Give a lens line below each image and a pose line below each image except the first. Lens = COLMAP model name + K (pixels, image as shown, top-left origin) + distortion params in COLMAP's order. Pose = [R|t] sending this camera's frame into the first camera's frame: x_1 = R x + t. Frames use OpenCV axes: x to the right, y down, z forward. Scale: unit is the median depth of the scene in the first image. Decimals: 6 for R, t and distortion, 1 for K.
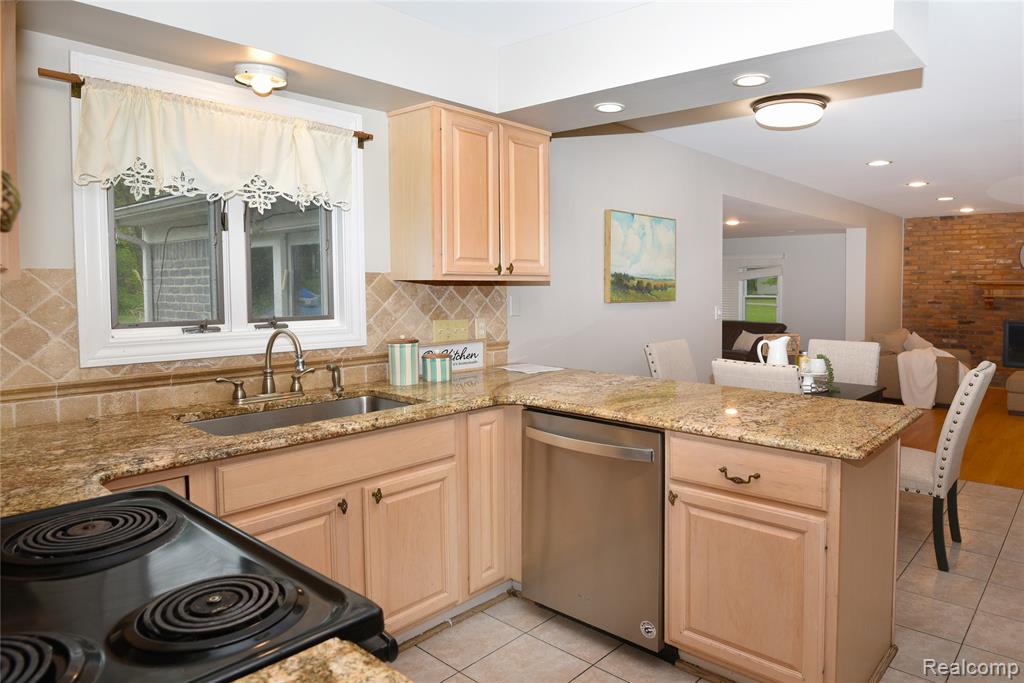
lens RADIAL K [[523.0, 0, 525.7], [0, 523.0, 299.6], [0, 0, 1]] dist [0.000399, -0.001868]
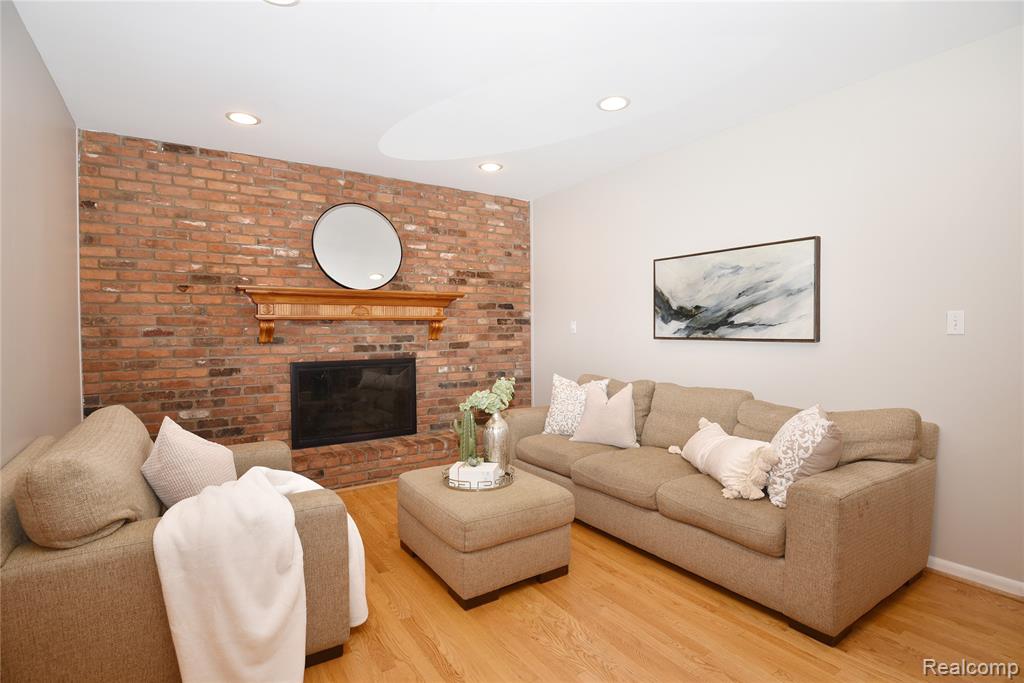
lens RADIAL K [[523.0, 0, 509.3], [0, 523.0, 335.0], [0, 0, 1]] dist [0.000399, -0.001868]
pose [[0.152353, -0.016486, 0.988189, 0.396538], [0.026751, 0.999563, 0.012551, 0.010078], [-0.987964, 0.024523, 0.152728, 0.652601]]
